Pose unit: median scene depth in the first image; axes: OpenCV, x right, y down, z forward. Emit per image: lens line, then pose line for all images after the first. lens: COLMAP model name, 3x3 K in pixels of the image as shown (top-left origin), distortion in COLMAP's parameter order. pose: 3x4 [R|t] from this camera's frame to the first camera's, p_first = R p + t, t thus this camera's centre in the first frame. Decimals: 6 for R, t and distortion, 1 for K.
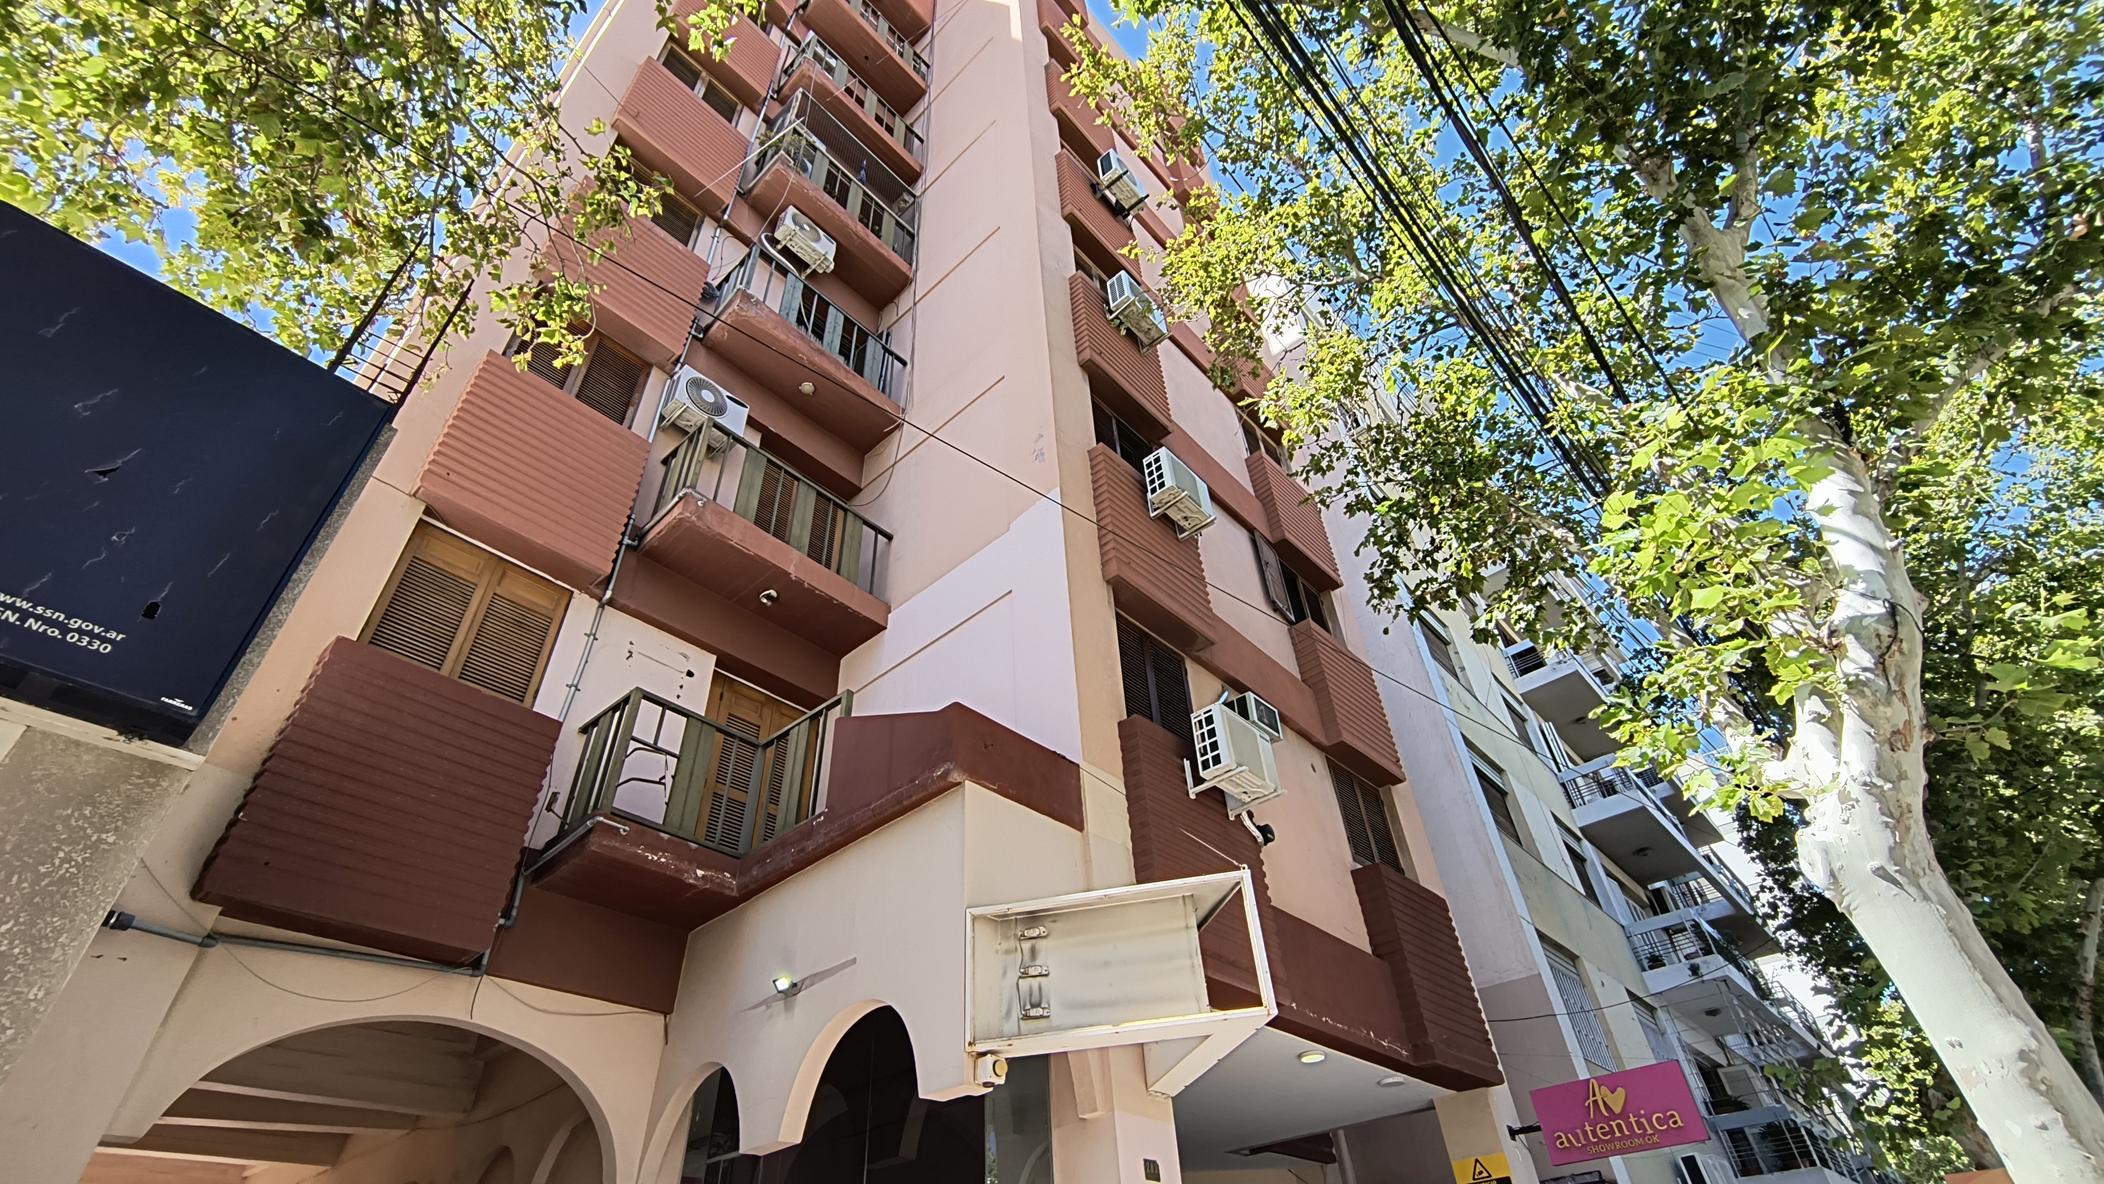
lens RADIAL K [[963.0, 0, 1047.6], [0, 963.0, 586.8], [0, 0, 1]] dist [-0.004444, 0.001797]
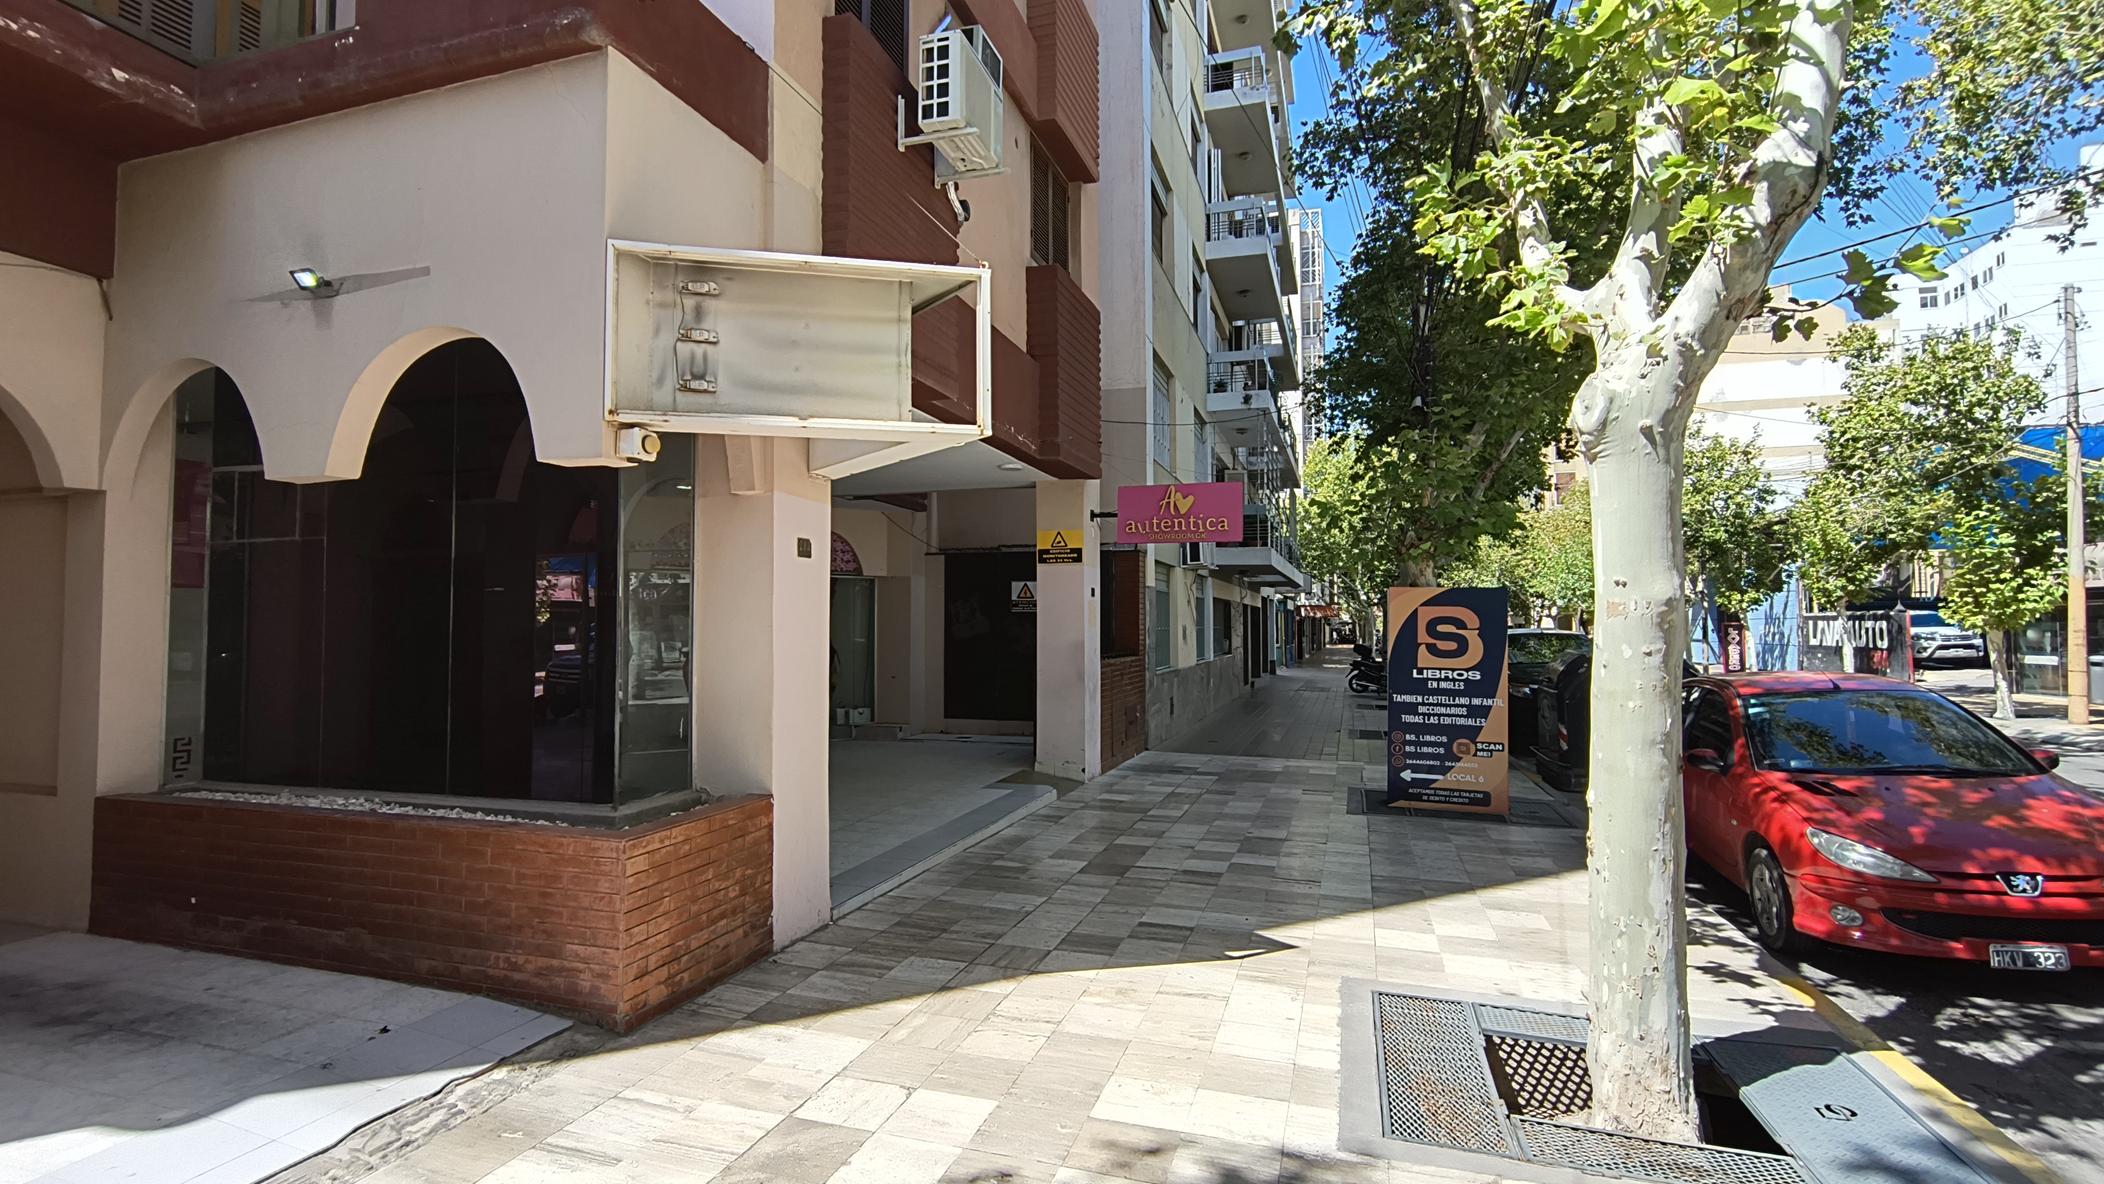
lens RADIAL K [[963.0, 0, 1058.6], [0, 963.0, 591.3], [0, 0, 1]] dist [-0.004444, 0.001797]
pose [[0.904410, 0.064266, 0.421798, -0.055069], [-0.308386, 0.781653, 0.542141, 0.035345], [-0.294858, -0.620394, 0.726753, 0.170153]]
